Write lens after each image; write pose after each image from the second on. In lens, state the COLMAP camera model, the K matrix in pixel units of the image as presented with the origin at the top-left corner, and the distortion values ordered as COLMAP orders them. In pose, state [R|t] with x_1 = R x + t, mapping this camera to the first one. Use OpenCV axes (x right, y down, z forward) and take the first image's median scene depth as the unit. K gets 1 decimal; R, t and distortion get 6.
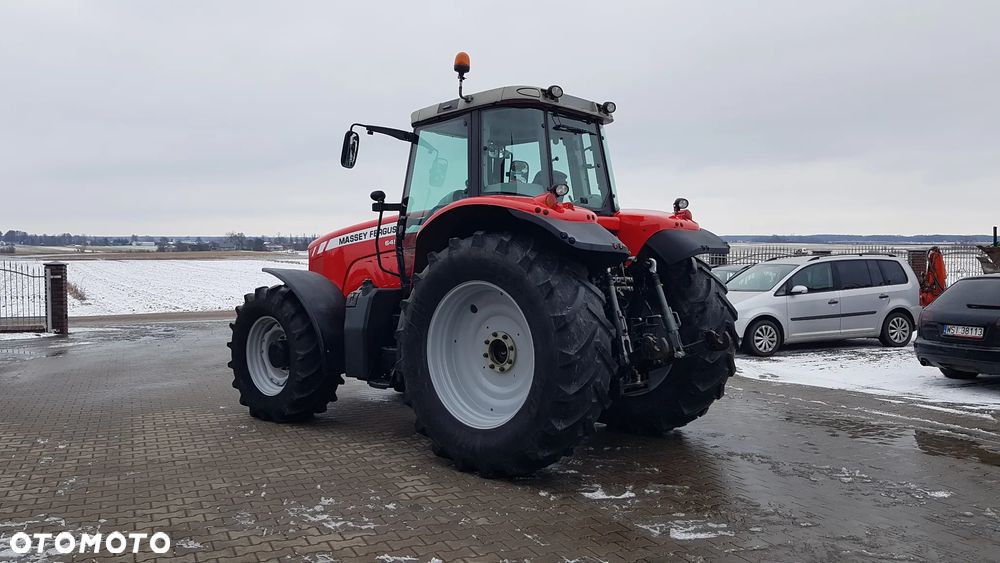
lens RADIAL K [[785.0, 0, 500.0], [0, 785.0, 281.5], [0, 0, 1]] dist [0.090050, -0.174373]
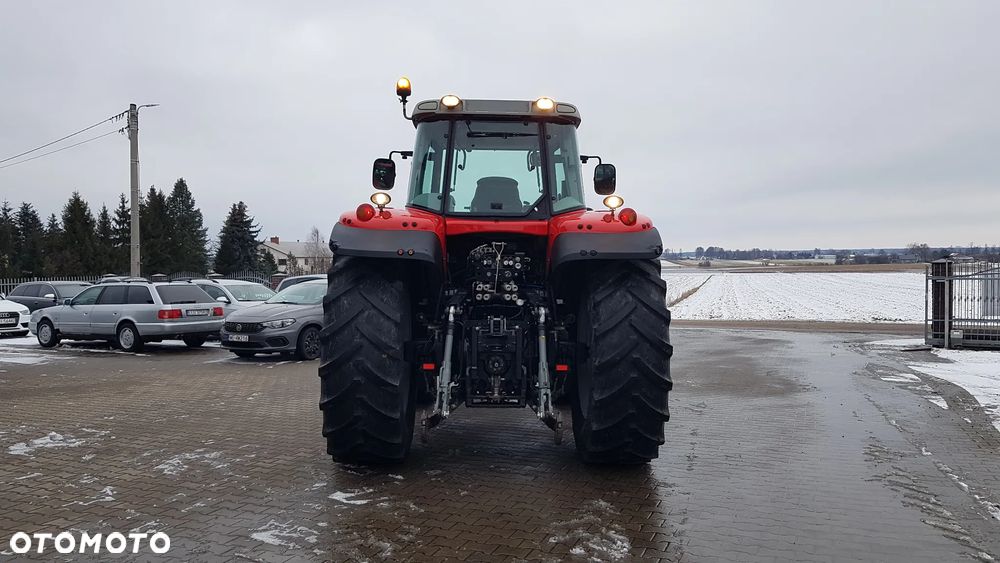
lens RADIAL K [[782.0, 0, 507.6], [0, 782.0, 265.0], [0, 0, 1]] dist [0.086883, -0.147917]
pose [[0.681270, -0.005129, -0.732015, 0.775125], [-0.022080, 0.999377, -0.027552, -0.003698], [0.731699, 0.034933, 0.680732, 0.338807]]
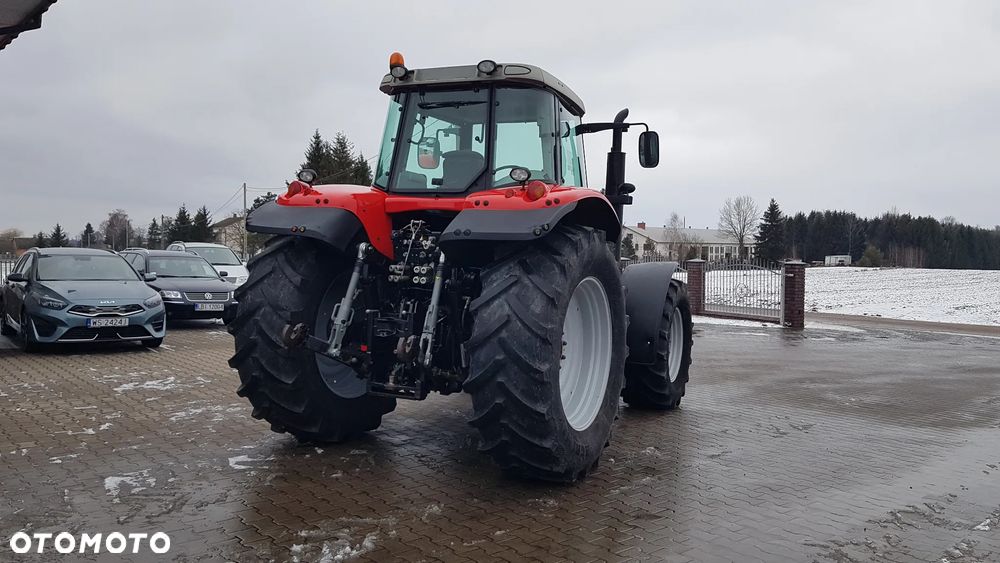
lens RADIAL K [[785.3, 0, 509.6], [0, 785.3, 279.9], [0, 0, 1]] dist [0.062087, -0.109998]
pose [[0.270697, 0.042295, -0.961735, 0.946210], [-0.056654, 0.998003, 0.027944, -0.019125], [0.960996, 0.046922, 0.272553, 0.794118]]
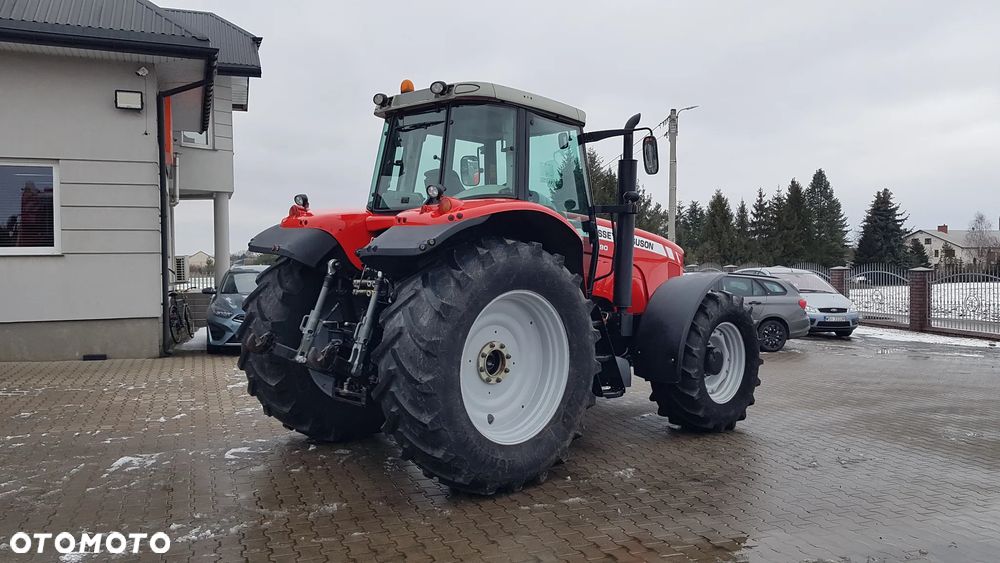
lens RADIAL K [[785.3, 0, 509.6], [0, 785.3, 279.9], [0, 0, 1]] dist [0.062087, -0.109998]
pose [[-0.075578, 0.027914, -0.996749, 0.990410], [-0.041612, 0.998649, 0.031122, -0.038867], [0.996271, 0.043829, -0.074314, 1.135518]]
